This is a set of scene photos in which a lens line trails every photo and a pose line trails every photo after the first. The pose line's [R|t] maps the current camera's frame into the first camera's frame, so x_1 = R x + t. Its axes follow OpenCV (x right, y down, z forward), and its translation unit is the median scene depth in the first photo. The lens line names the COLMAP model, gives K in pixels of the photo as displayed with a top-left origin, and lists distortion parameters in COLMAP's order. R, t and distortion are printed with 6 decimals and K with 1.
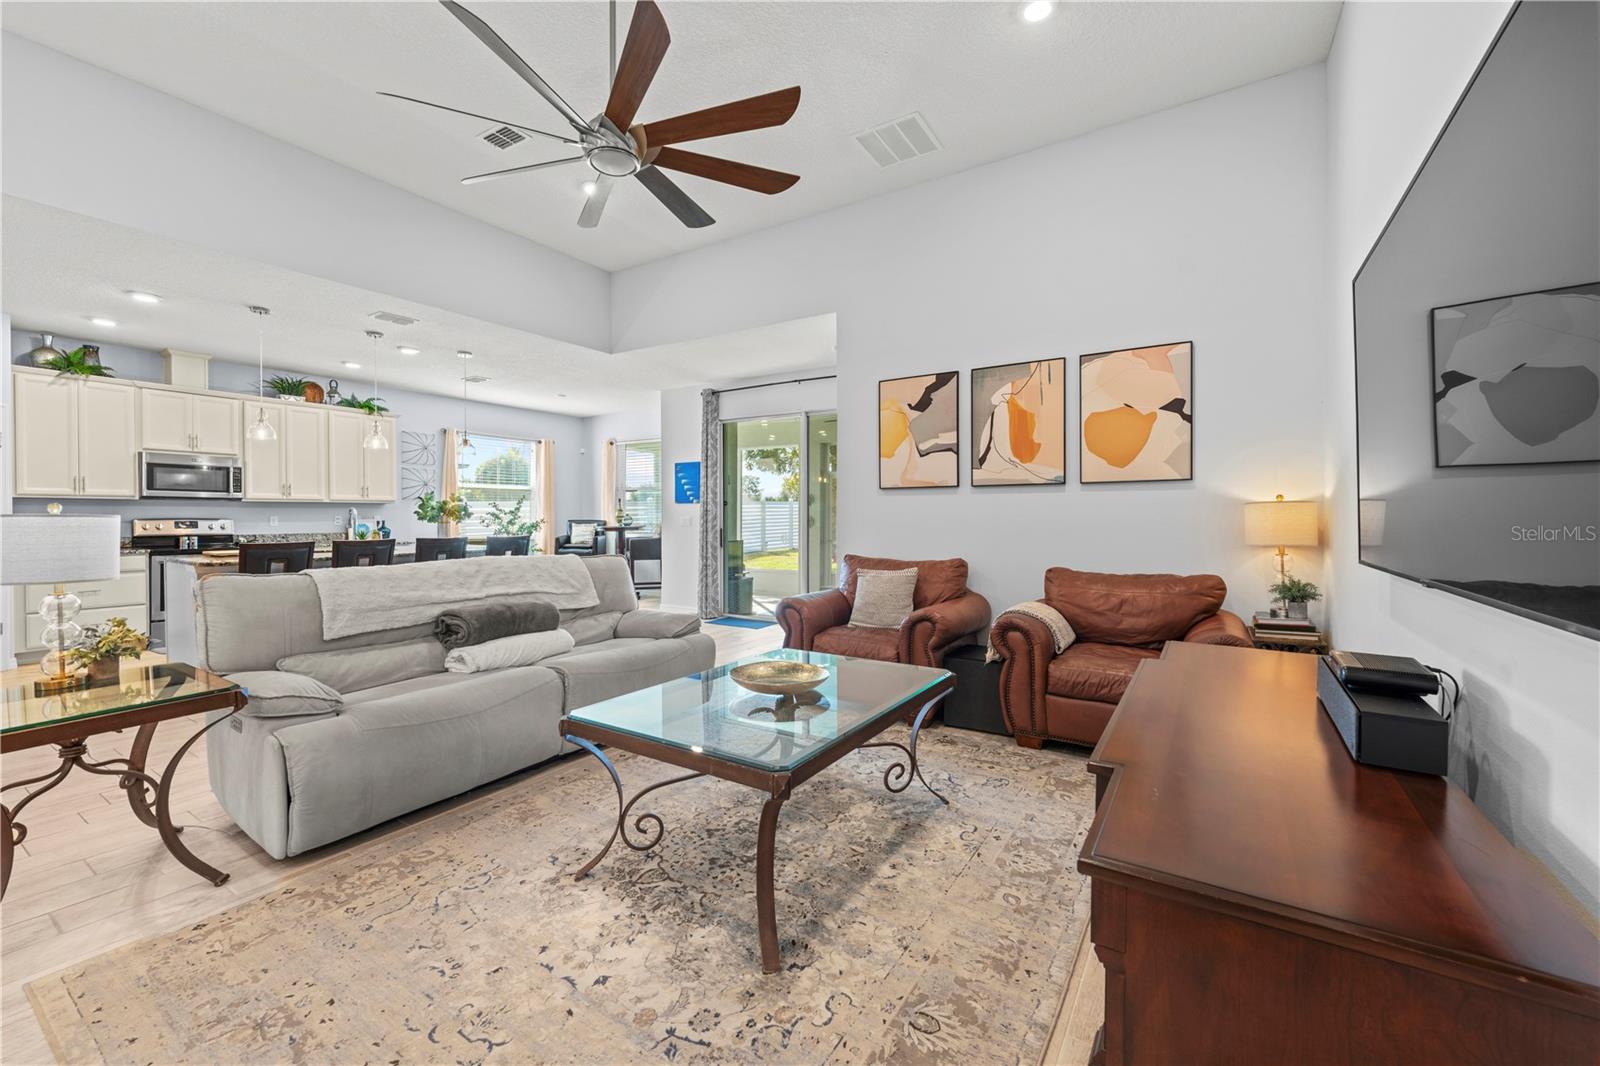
lens RADIAL K [[647.4, 0, 800.0], [0, 647.4, 519.8], [0, 0, 1]] dist [-0.001102, -0.000220]
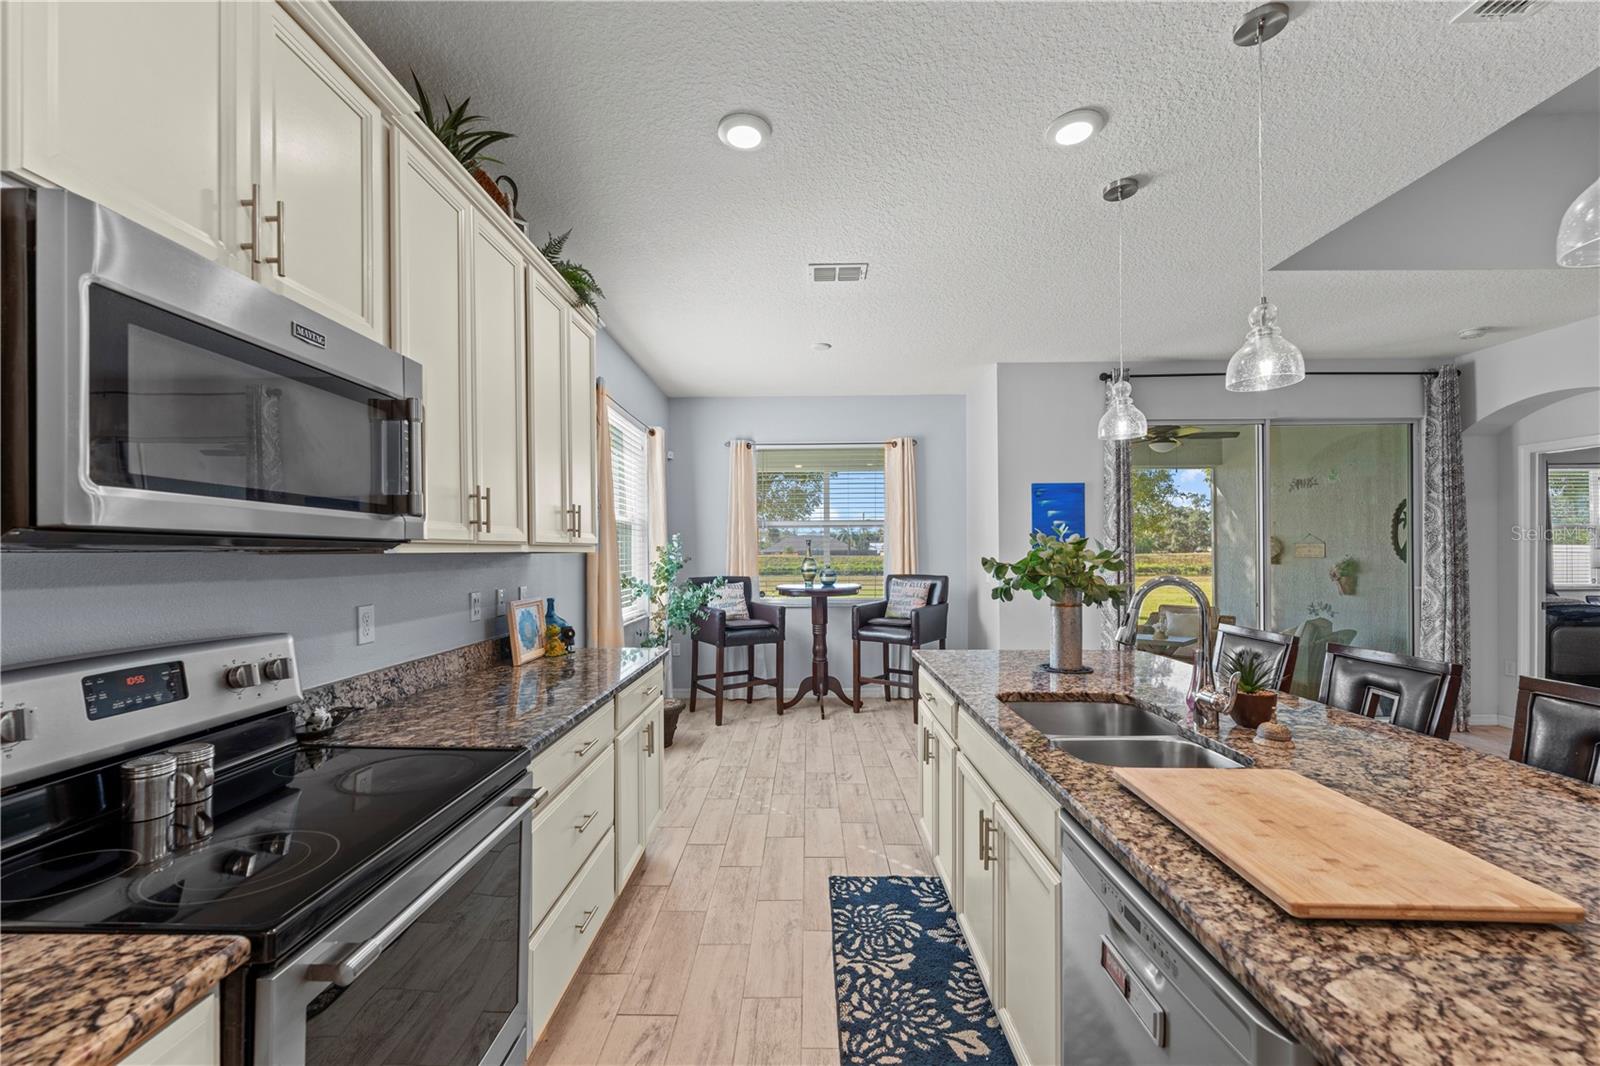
lens RADIAL K [[646.3, 0, 799.4], [0, 646.3, 550.1], [0, 0, 1]] dist [0.000463, -0.000925]
pose [[0.851463, -0.005737, 0.524383, -1.337790], [0.011974, 0.999892, -0.008504, -0.041463], [-0.524278, 0.013520, 0.851440, 1.123772]]
